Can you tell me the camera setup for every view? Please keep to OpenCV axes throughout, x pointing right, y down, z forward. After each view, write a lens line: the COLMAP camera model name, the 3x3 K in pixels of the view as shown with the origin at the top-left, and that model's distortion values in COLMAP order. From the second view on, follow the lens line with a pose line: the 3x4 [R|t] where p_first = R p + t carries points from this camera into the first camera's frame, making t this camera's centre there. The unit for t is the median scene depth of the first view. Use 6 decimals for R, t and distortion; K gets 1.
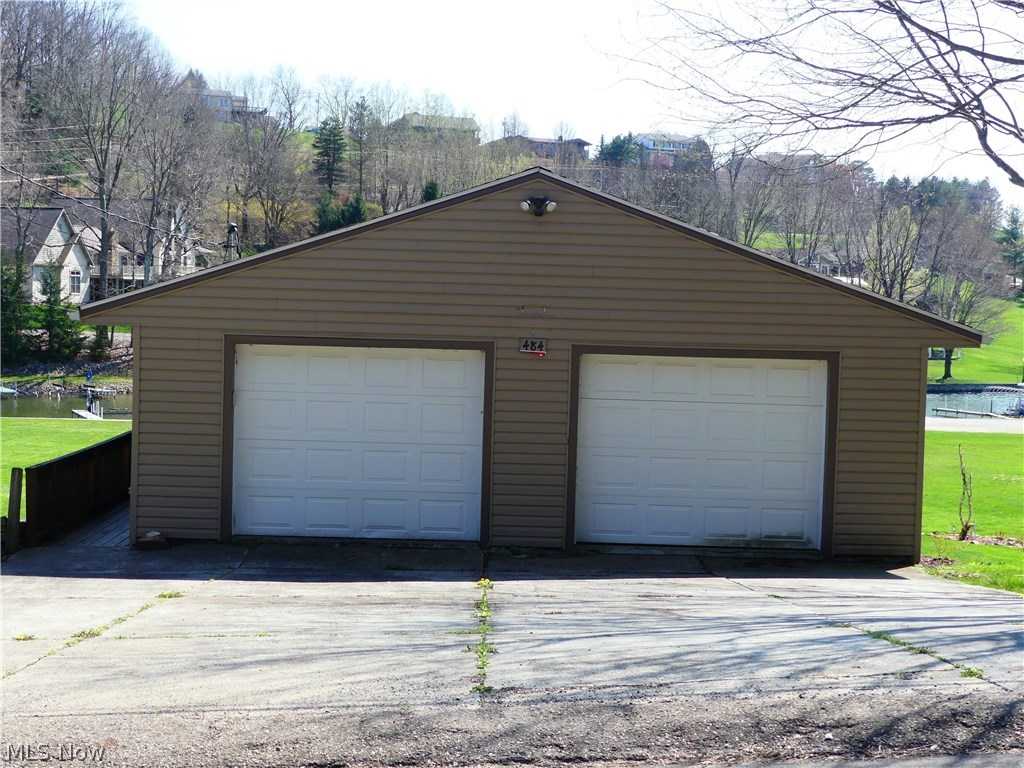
lens RADIAL K [[1539.6, 0, 512.0], [0, 1539.6, 384.0], [0, 0, 1]] dist [-0.018343, -0.017444]
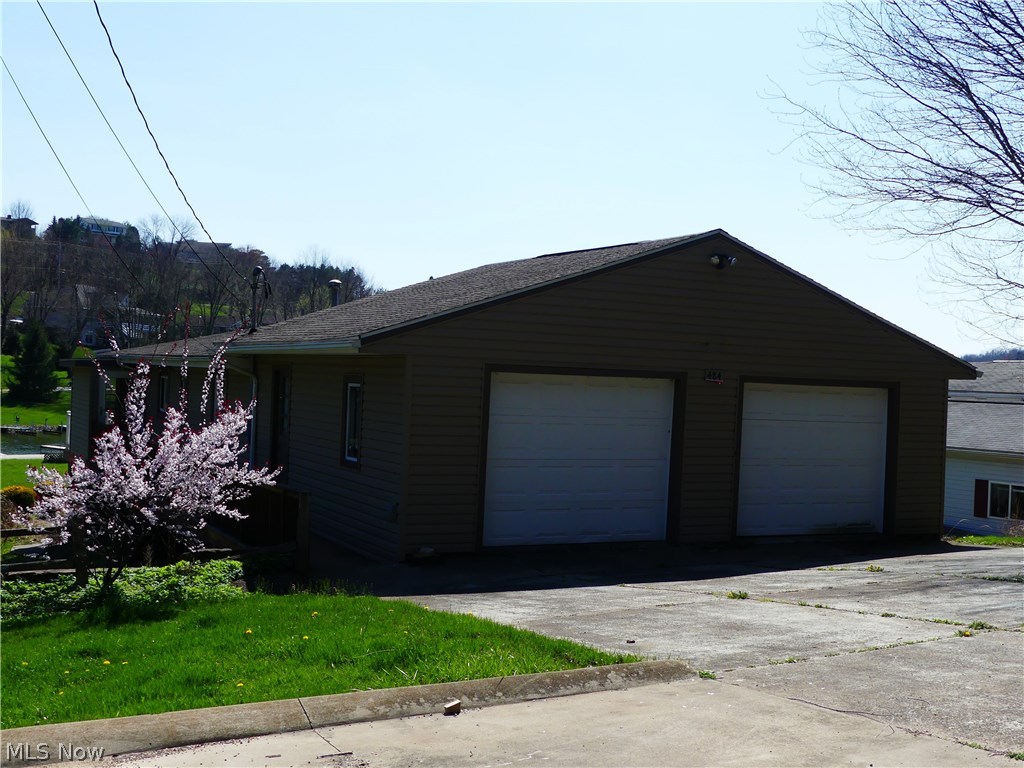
lens RADIAL K [[1216.3, 0, 512.0], [0, 1216.3, 384.0], [0, 0, 1]] dist [0.002254, -0.001971]
pose [[0.892309, 0.001837, 0.451422, -0.554046], [0.014073, 0.999392, -0.031884, 0.009968], [-0.451206, 0.034803, 0.891741, 0.215548]]
